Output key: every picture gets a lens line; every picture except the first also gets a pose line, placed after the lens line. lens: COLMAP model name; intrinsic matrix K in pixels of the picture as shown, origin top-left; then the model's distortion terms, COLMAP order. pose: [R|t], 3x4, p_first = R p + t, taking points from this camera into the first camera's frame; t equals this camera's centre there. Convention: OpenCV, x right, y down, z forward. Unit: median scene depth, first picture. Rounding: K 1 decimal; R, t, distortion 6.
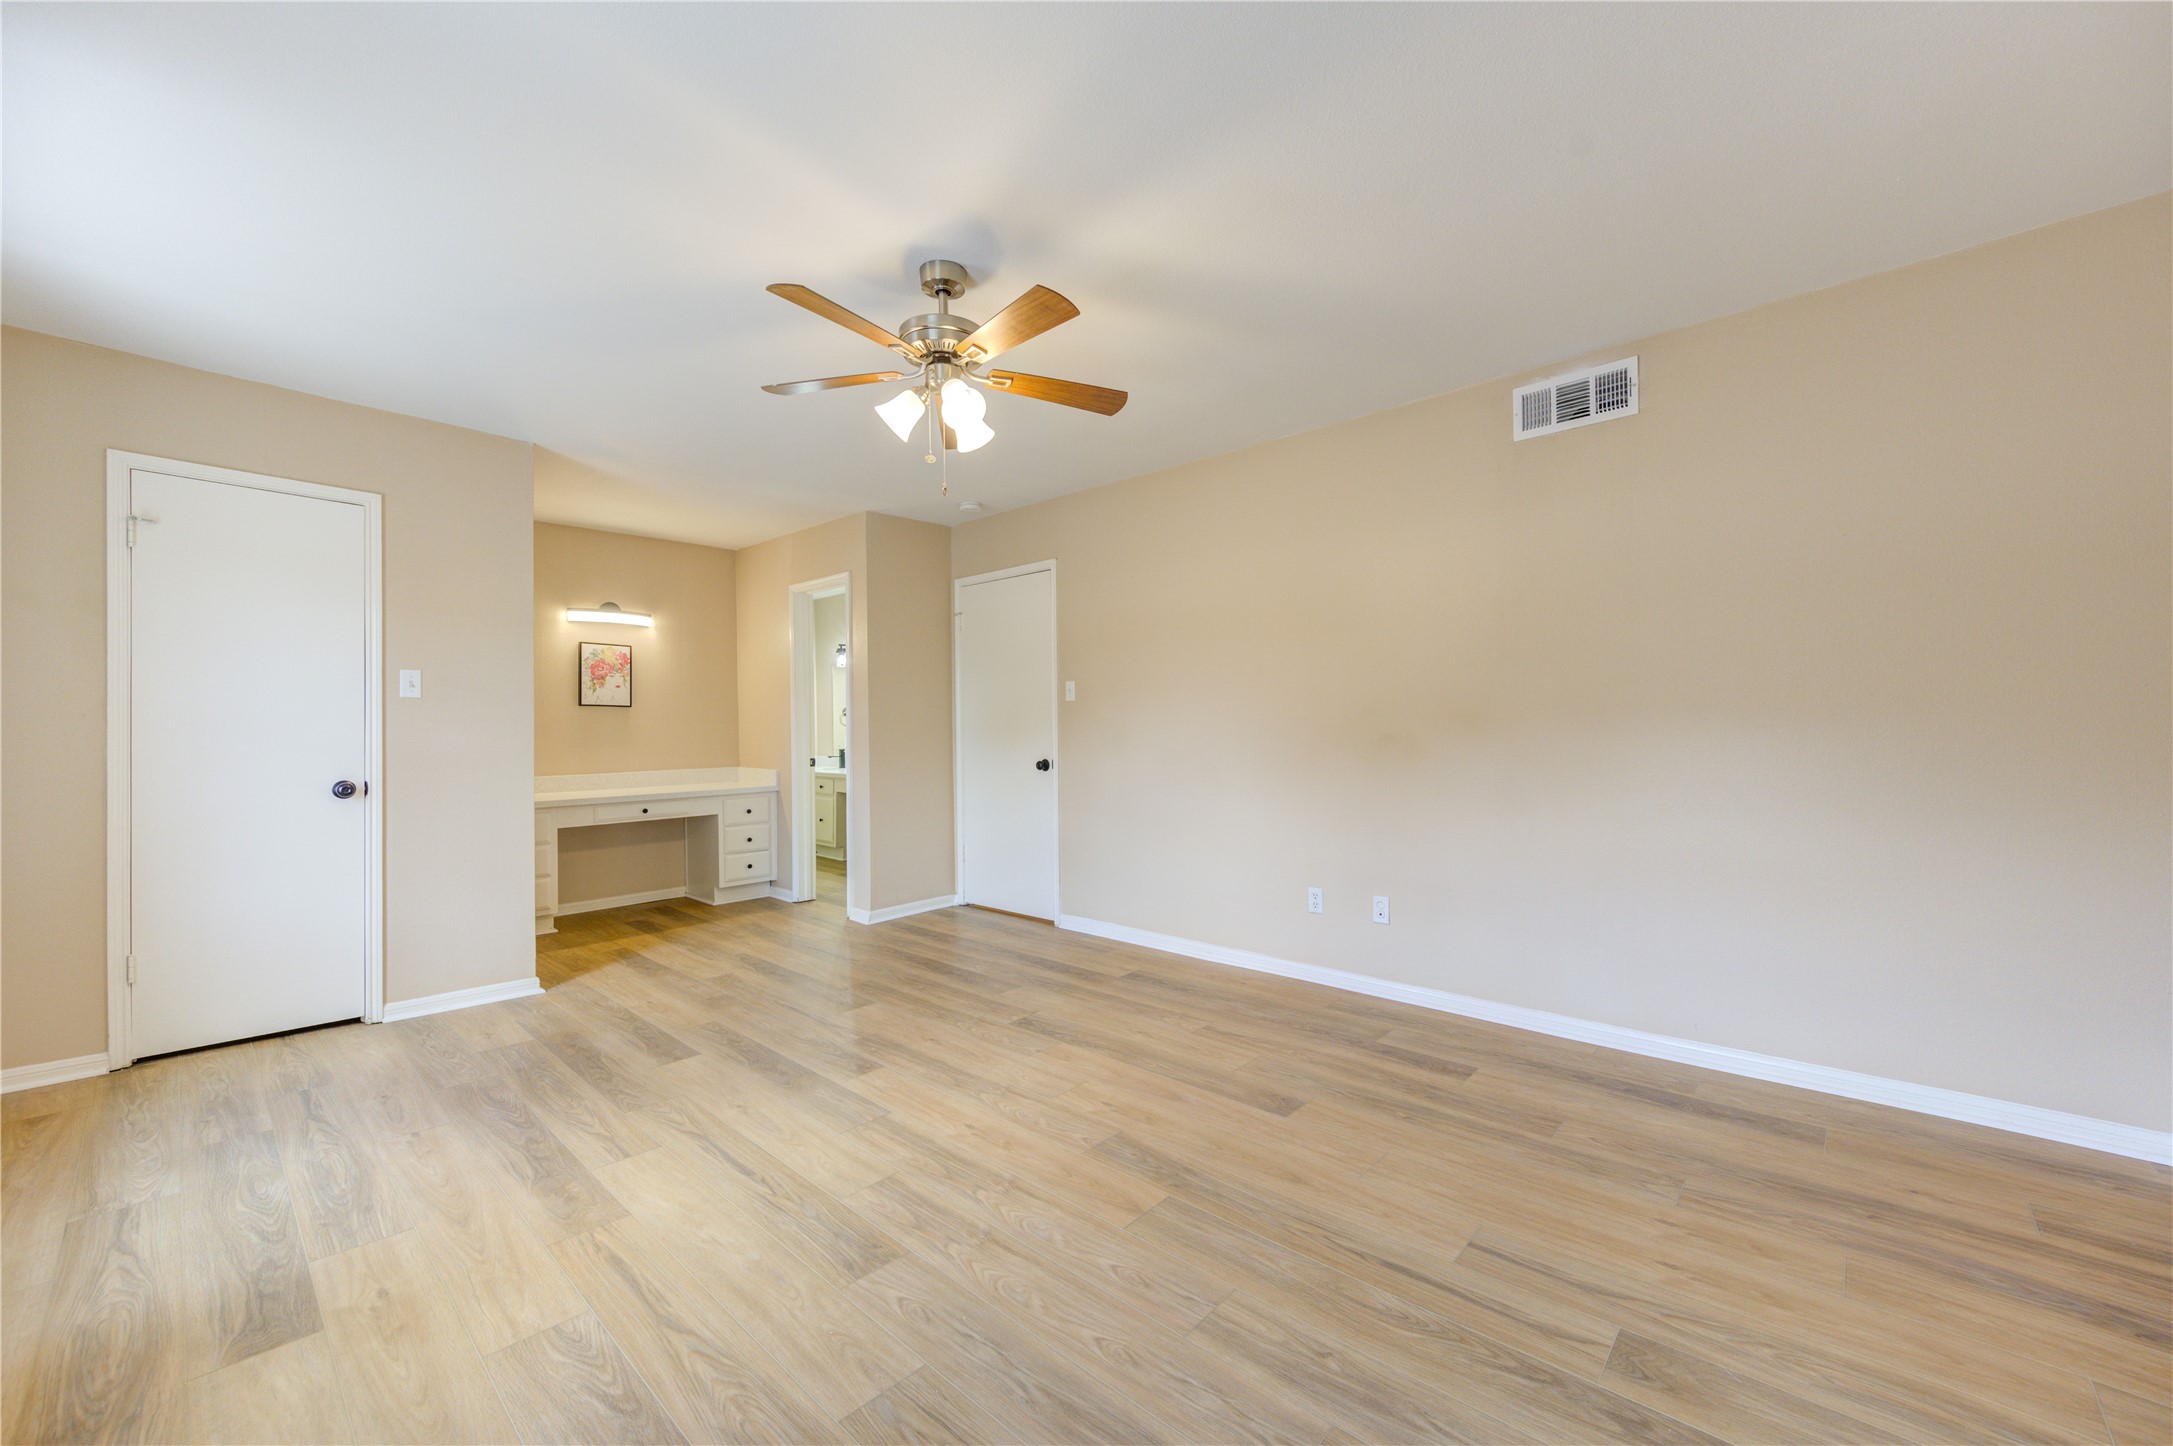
lens RADIAL K [[843.6, 0, 1081.4], [0, 843.6, 724.6], [0, 0, 1]] dist [-0.000662, 0.000022]
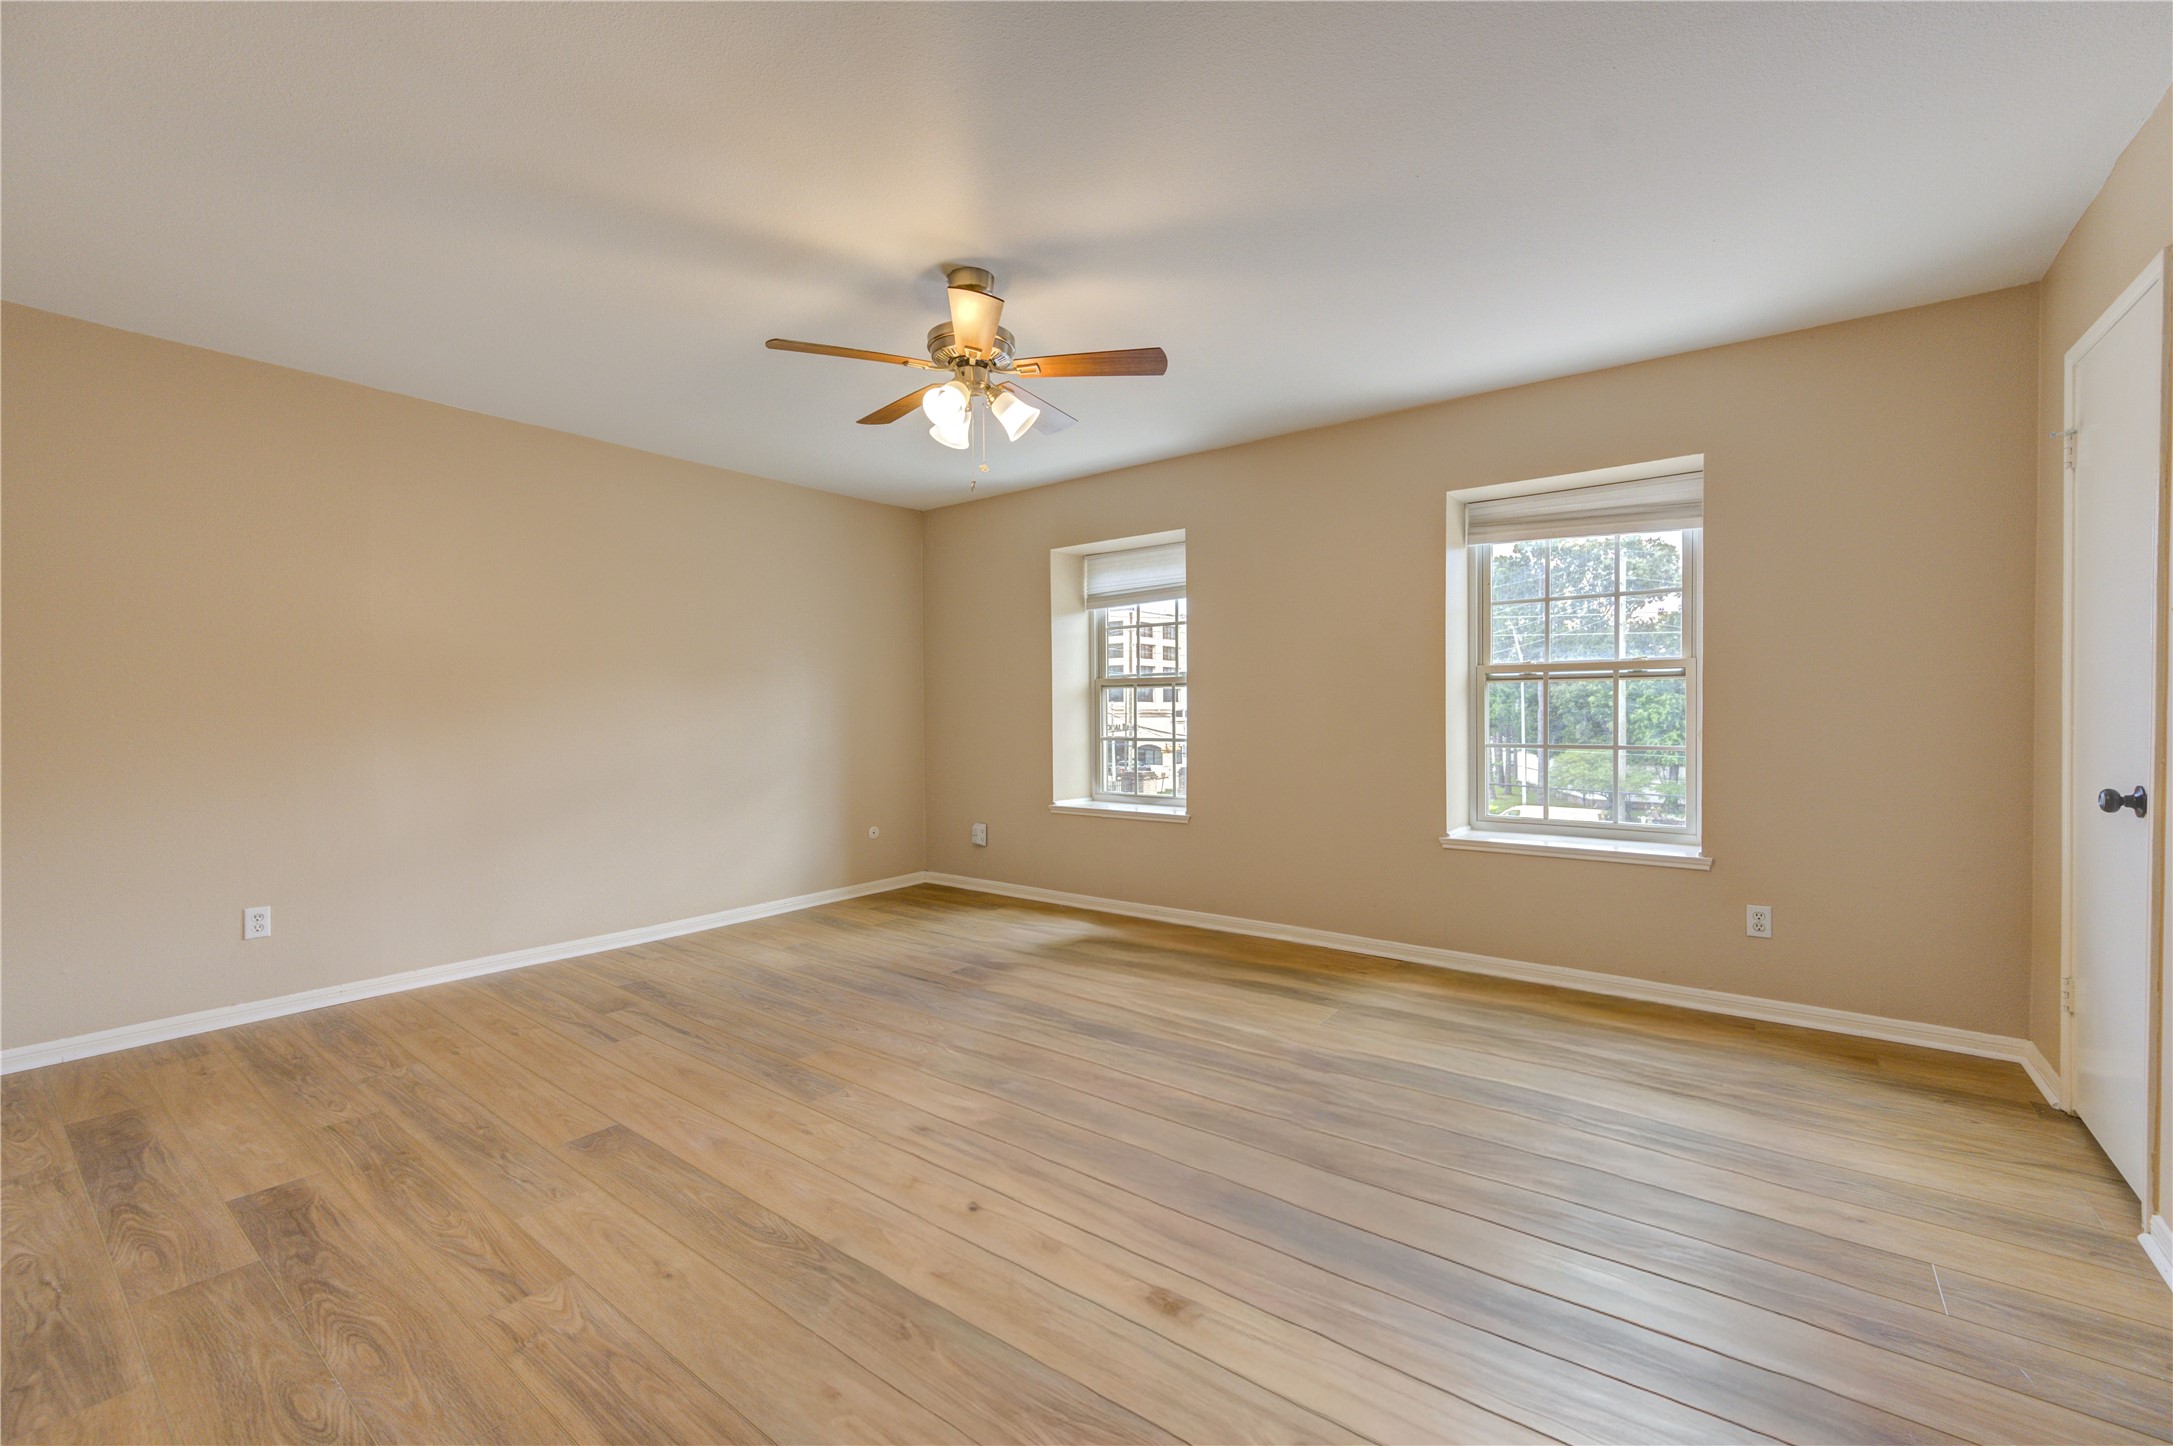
lens RADIAL K [[843.6, 0, 1095.1], [0, 843.6, 718.6], [0, 0, 1]] dist [-0.000662, 0.000022]
pose [[-0.992987, 0.015602, -0.117187, -0.175505], [0.015210, 0.999875, 0.004239, 0.023450], [0.117239, 0.002427, -0.993101, 1.961014]]
